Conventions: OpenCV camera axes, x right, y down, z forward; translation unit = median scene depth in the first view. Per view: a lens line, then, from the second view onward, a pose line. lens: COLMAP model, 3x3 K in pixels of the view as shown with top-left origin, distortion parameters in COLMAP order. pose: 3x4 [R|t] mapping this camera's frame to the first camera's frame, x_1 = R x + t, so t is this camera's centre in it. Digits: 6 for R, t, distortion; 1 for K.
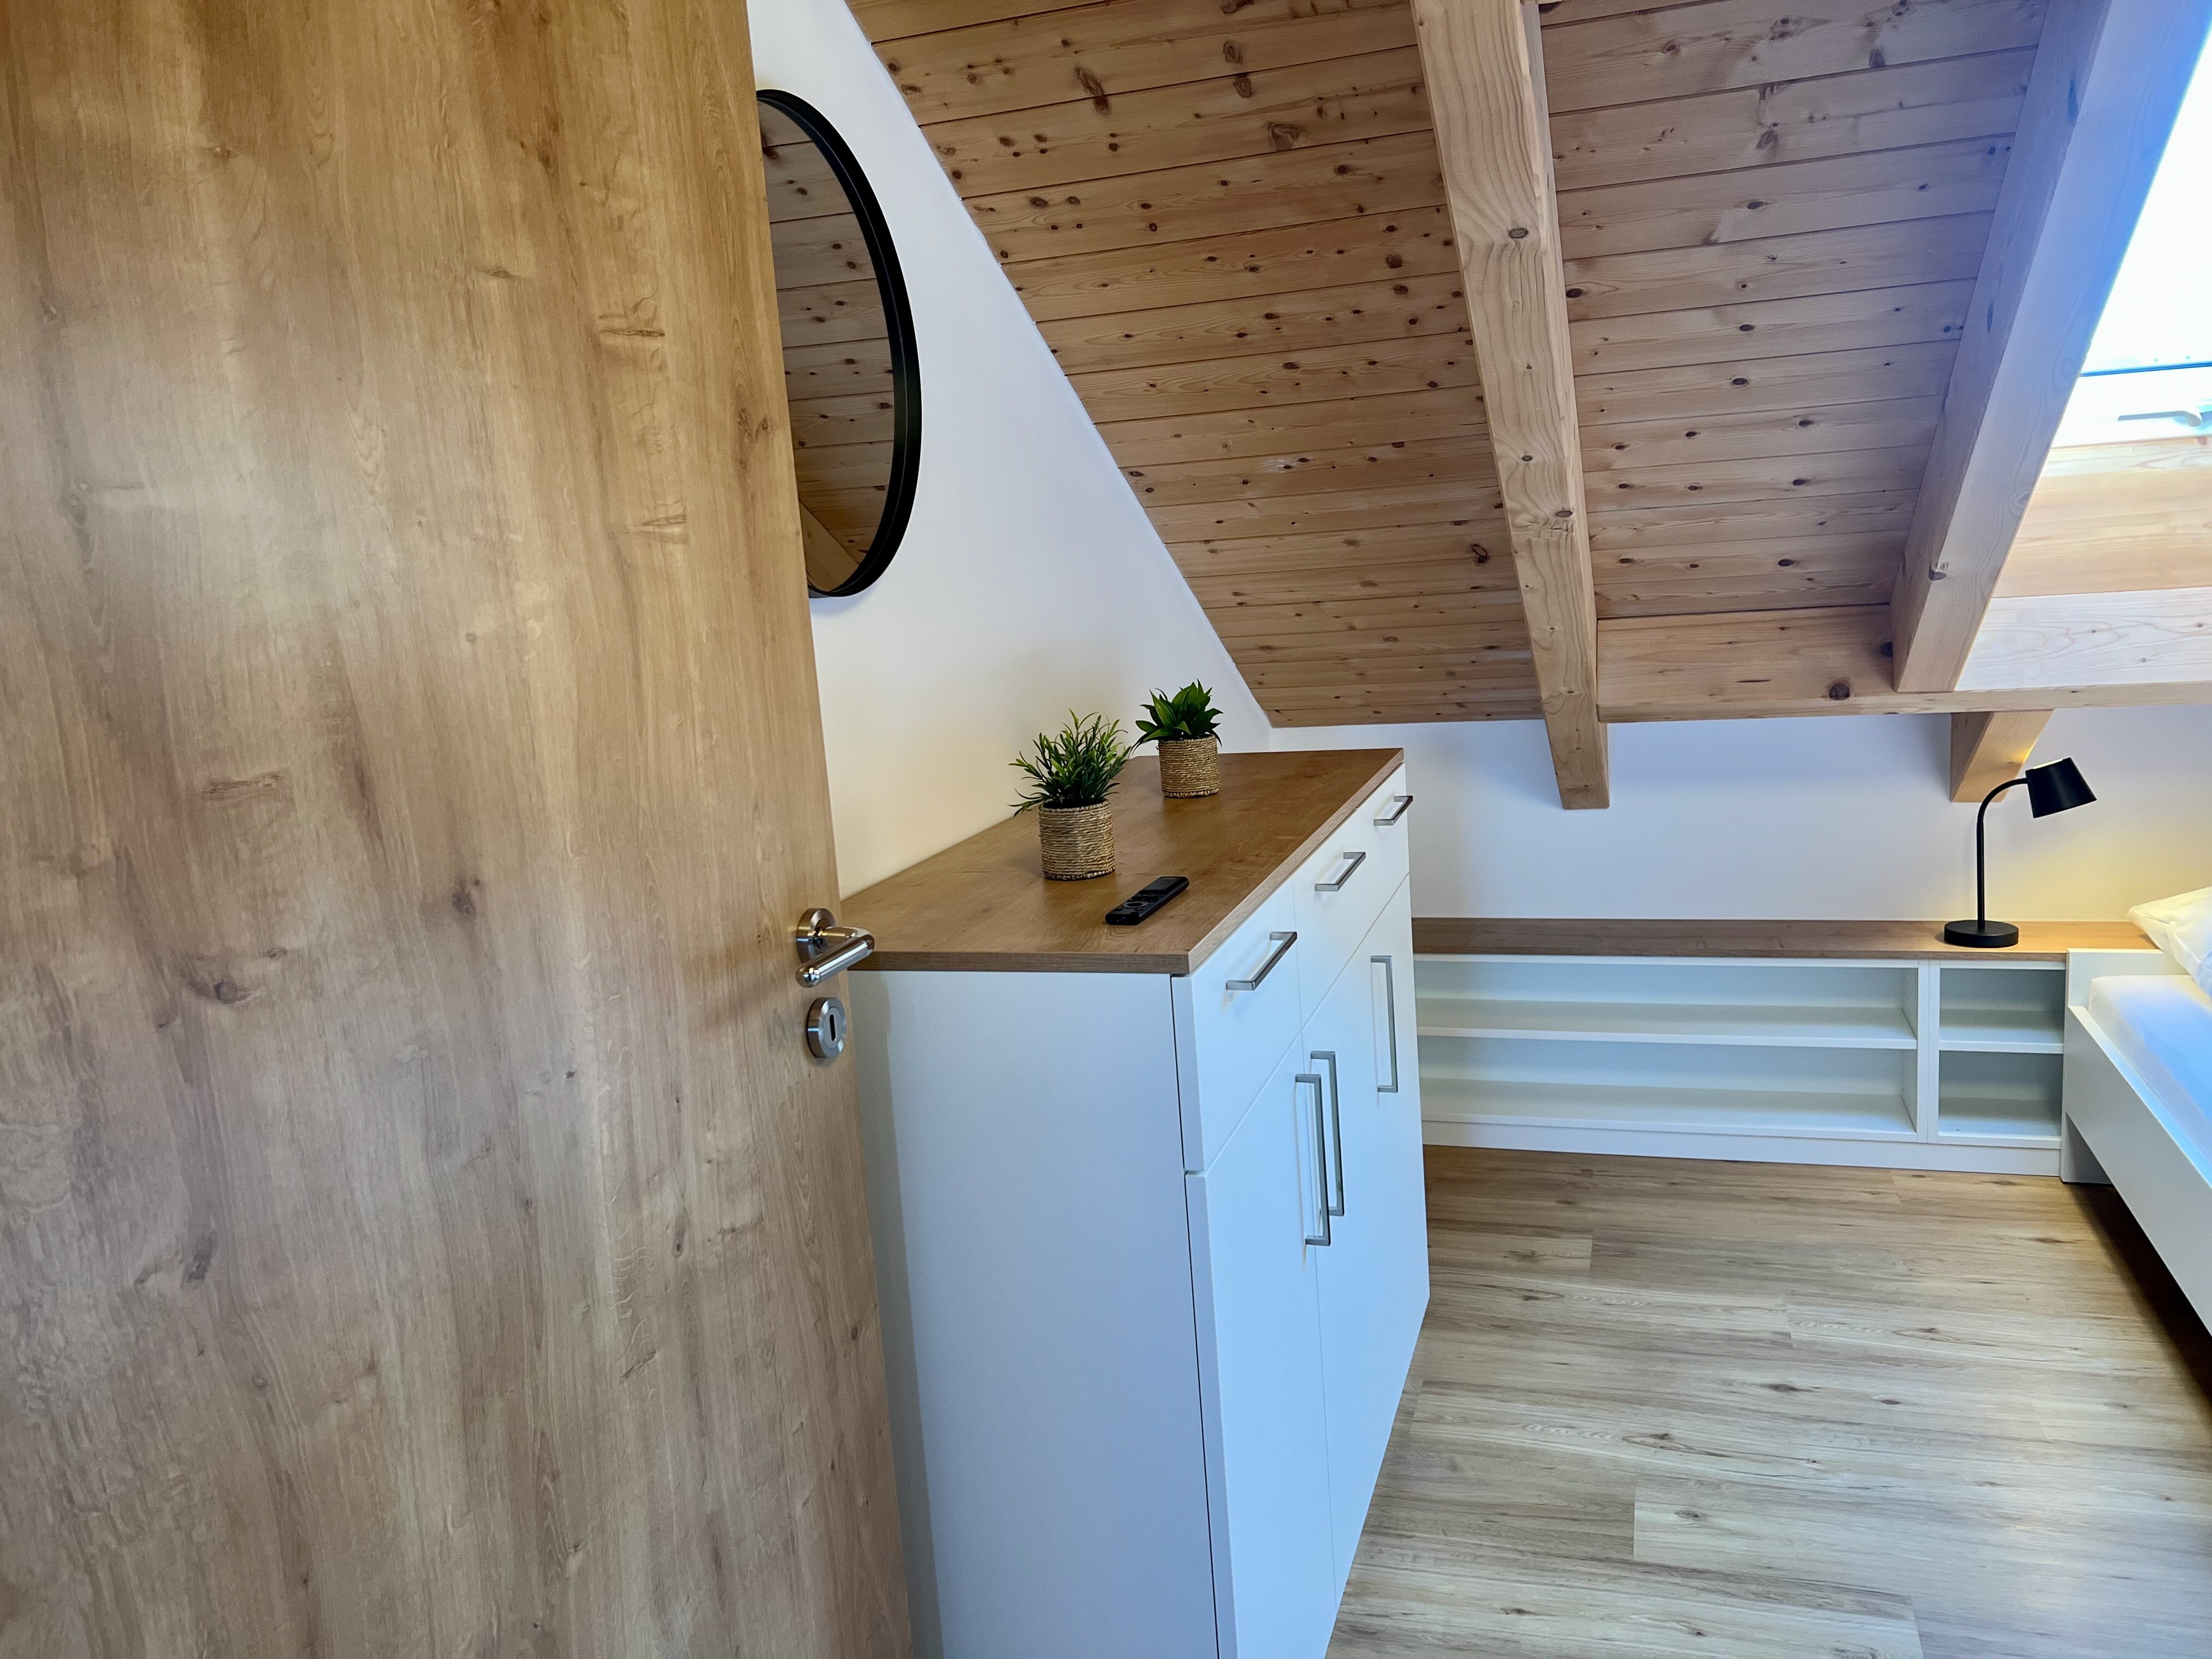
lens RADIAL K [[1666.7, 0, 1114.6], [0, 1666.7, 835.2], [0, 0, 1]] dist [0.039862, -0.045532]
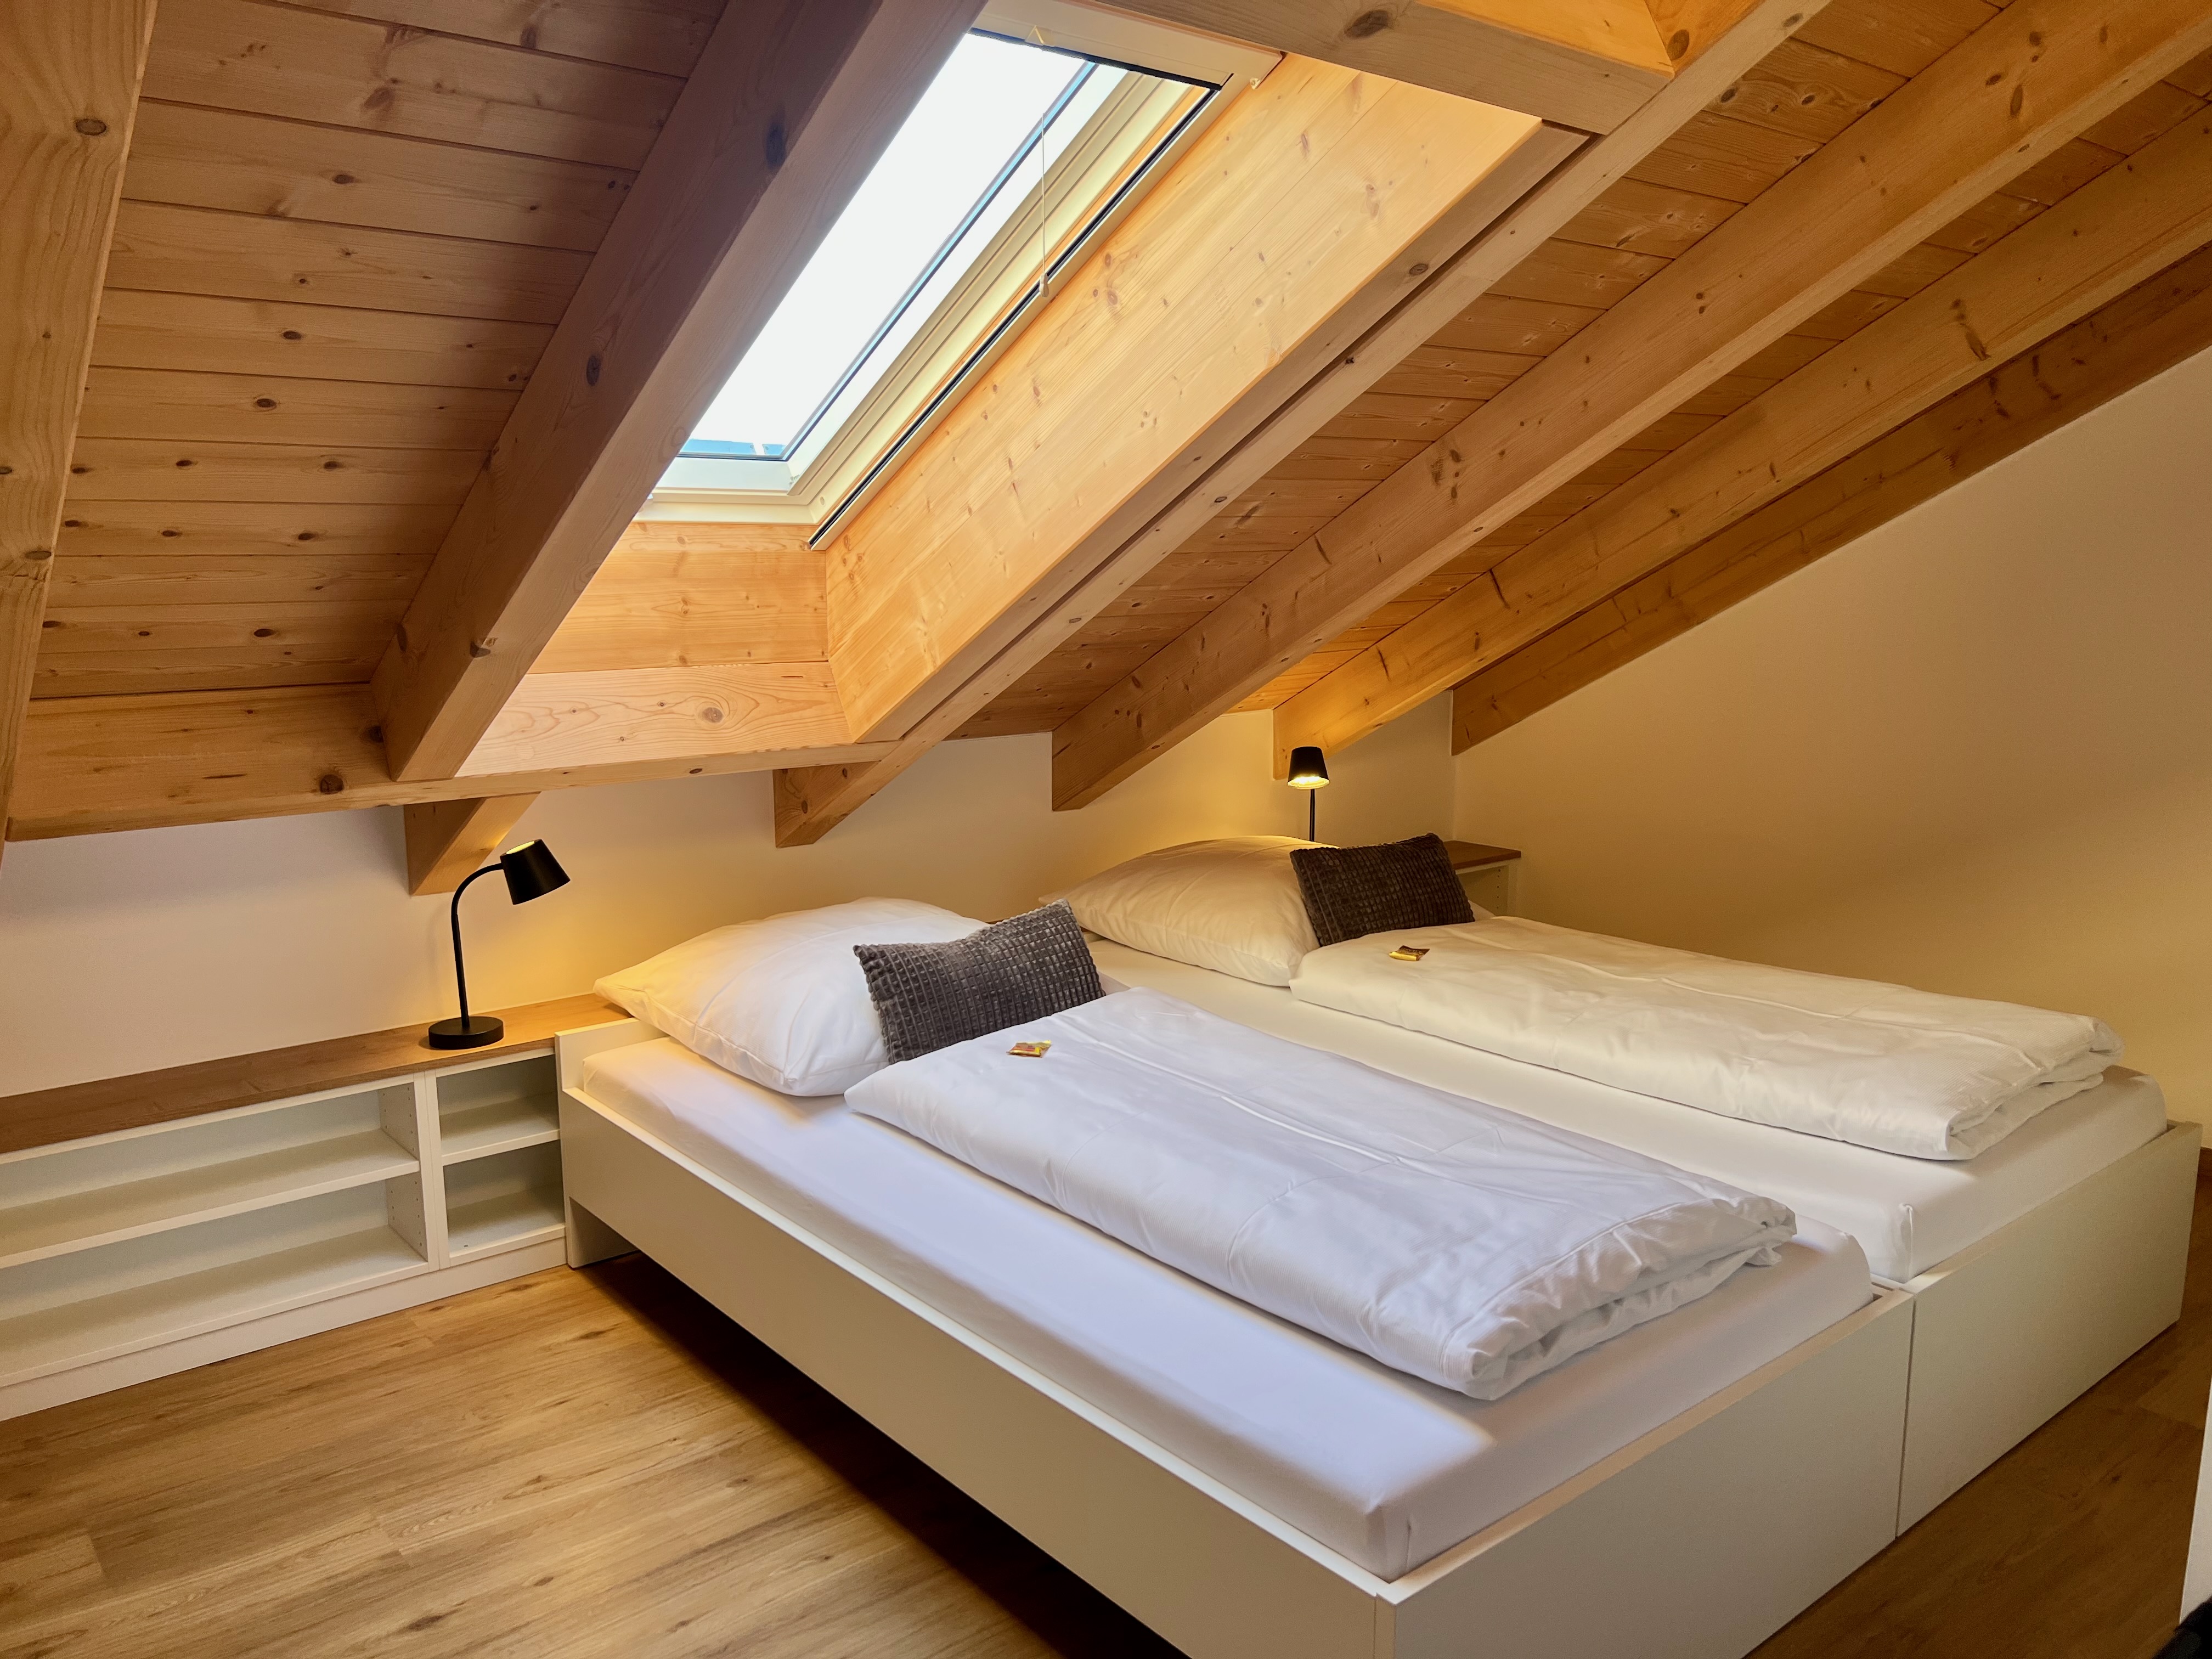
lens RADIAL K [[1666.7, 0, 1097.7], [0, 1666.7, 846.2], [0, 0, 1]] dist [0.039862, -0.045532]
pose [[0.539850, -0.081957, 0.837762, -0.073644], [0.112895, 0.993307, 0.024425, -0.029553], [-0.834156, 0.081393, 0.545489, 0.198884]]
